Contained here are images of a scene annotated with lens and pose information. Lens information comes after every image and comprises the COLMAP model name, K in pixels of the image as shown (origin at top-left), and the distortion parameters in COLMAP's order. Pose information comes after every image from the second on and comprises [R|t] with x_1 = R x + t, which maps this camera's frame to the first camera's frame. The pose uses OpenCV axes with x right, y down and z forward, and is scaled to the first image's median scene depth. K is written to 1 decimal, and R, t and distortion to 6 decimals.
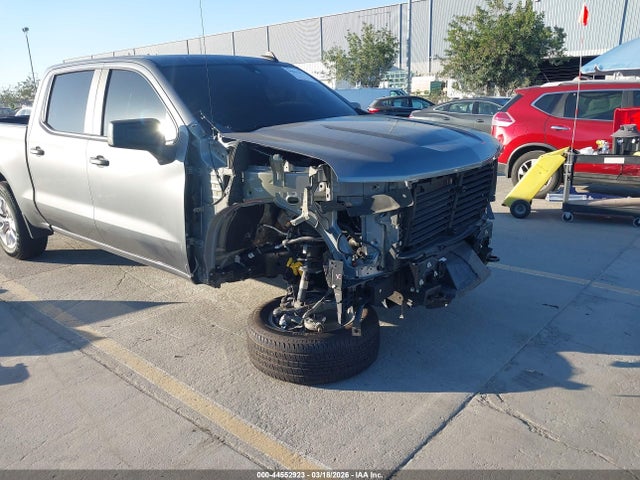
lens RADIAL K [[528.5, 0, 321.4], [0, 528.5, 238.2], [0, 0, 1]] dist [0.035539, -0.064872]
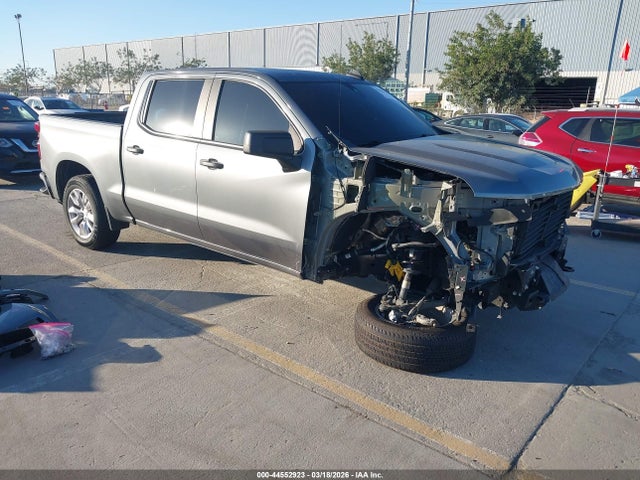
lens RADIAL K [[528.5, 0, 314.7], [0, 528.5, 239.9], [0, 0, 1]] dist [0.035539, -0.064872]
pose [[0.998186, 0.047527, 0.036966, -0.253228], [-0.047438, 0.998869, -0.003272, 0.005527], [-0.037080, 0.001512, 0.999311, -0.105851]]
